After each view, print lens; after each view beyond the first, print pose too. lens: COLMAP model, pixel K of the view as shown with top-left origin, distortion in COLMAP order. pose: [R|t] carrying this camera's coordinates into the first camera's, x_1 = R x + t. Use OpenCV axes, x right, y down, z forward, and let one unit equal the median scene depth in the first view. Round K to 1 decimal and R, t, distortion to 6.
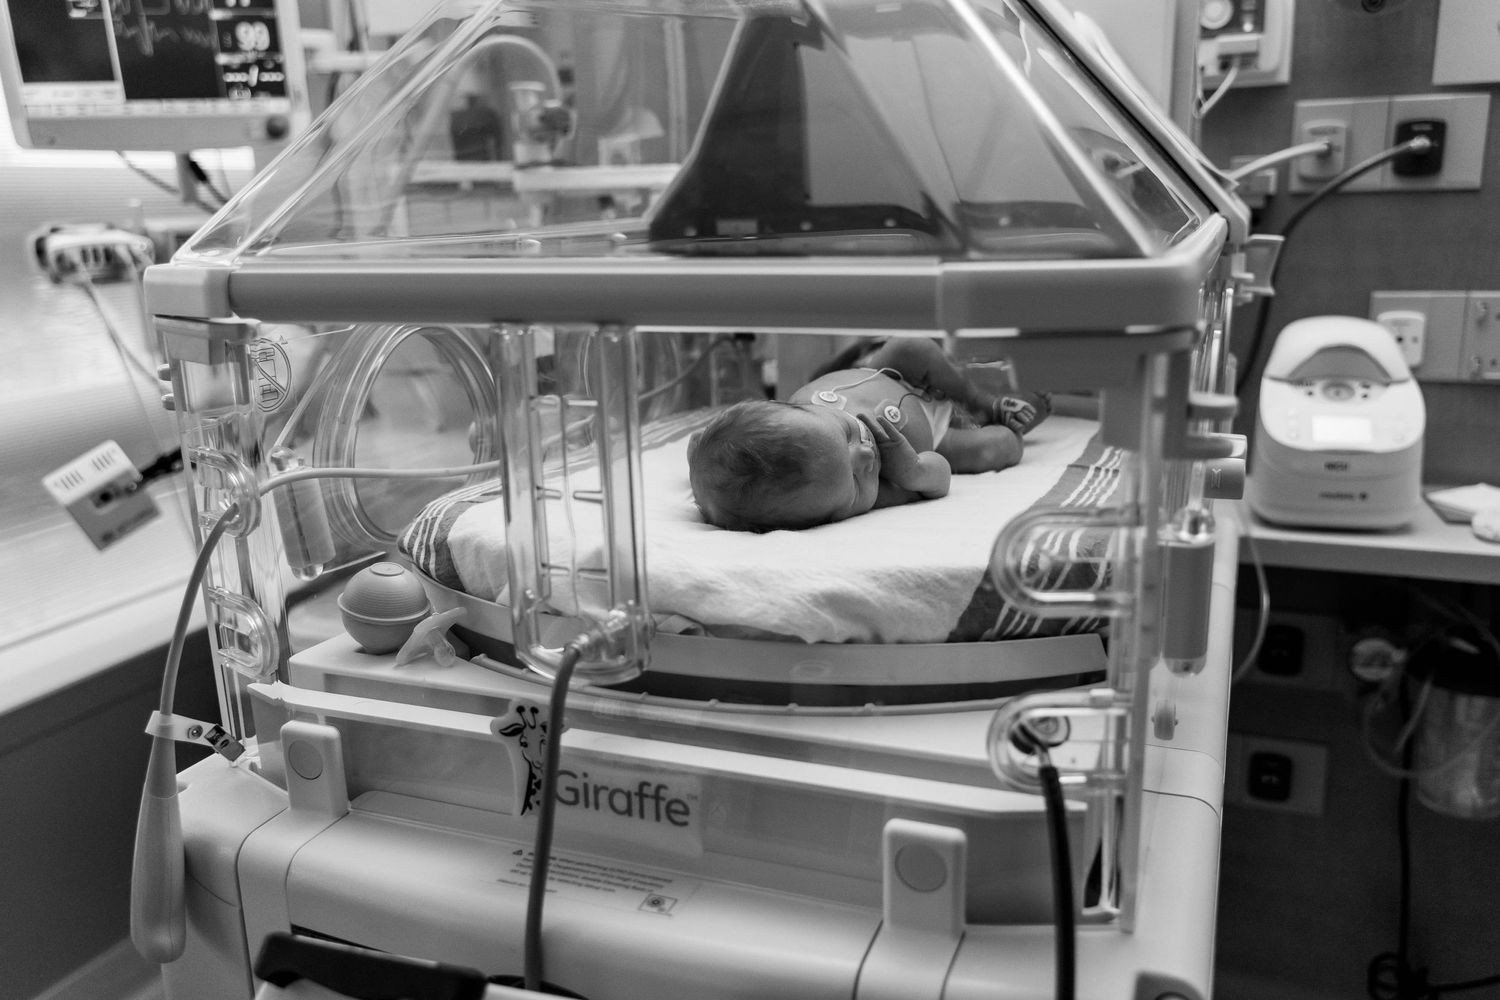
lens RADIAL K [[1255.0, 0, 759.7], [0, 1255.0, 491.3], [0, 0, 1]] dist [-0.005061, 0.015743]
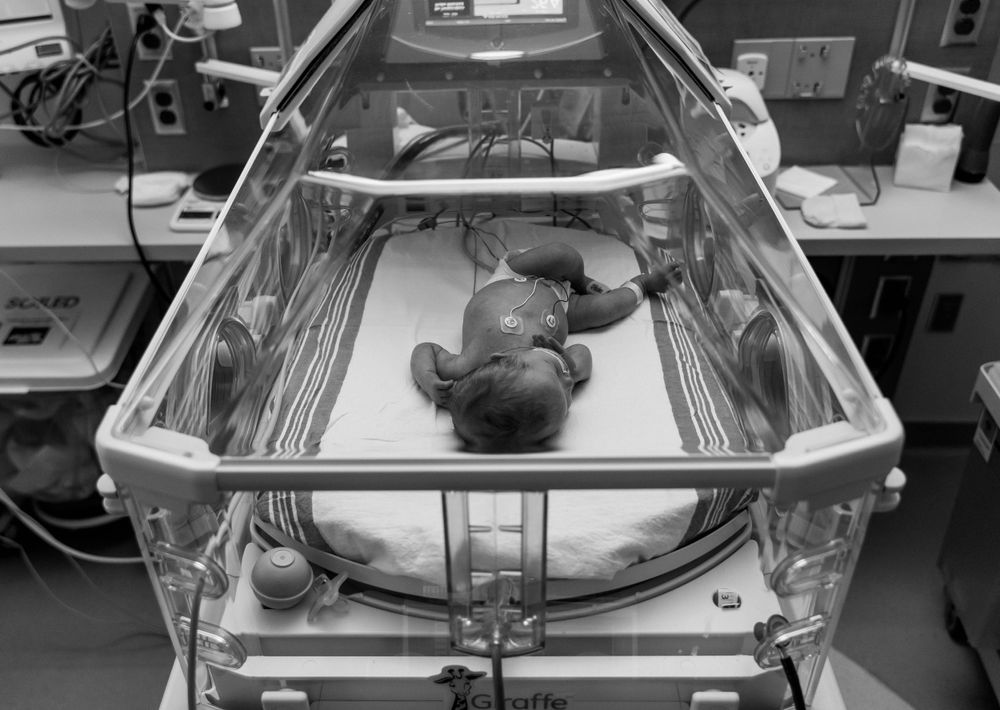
lens RADIAL K [[943.6, 0, 497.1], [0, 943.6, 357.9], [0, 0, 1]] dist [0.012129, 0.000000]
pose [[0.935708, -0.194947, 0.294016, -0.390381], [0.082484, 0.931238, 0.354953, -0.575216], [-0.342996, -0.307881, 0.887447, 0.059316]]
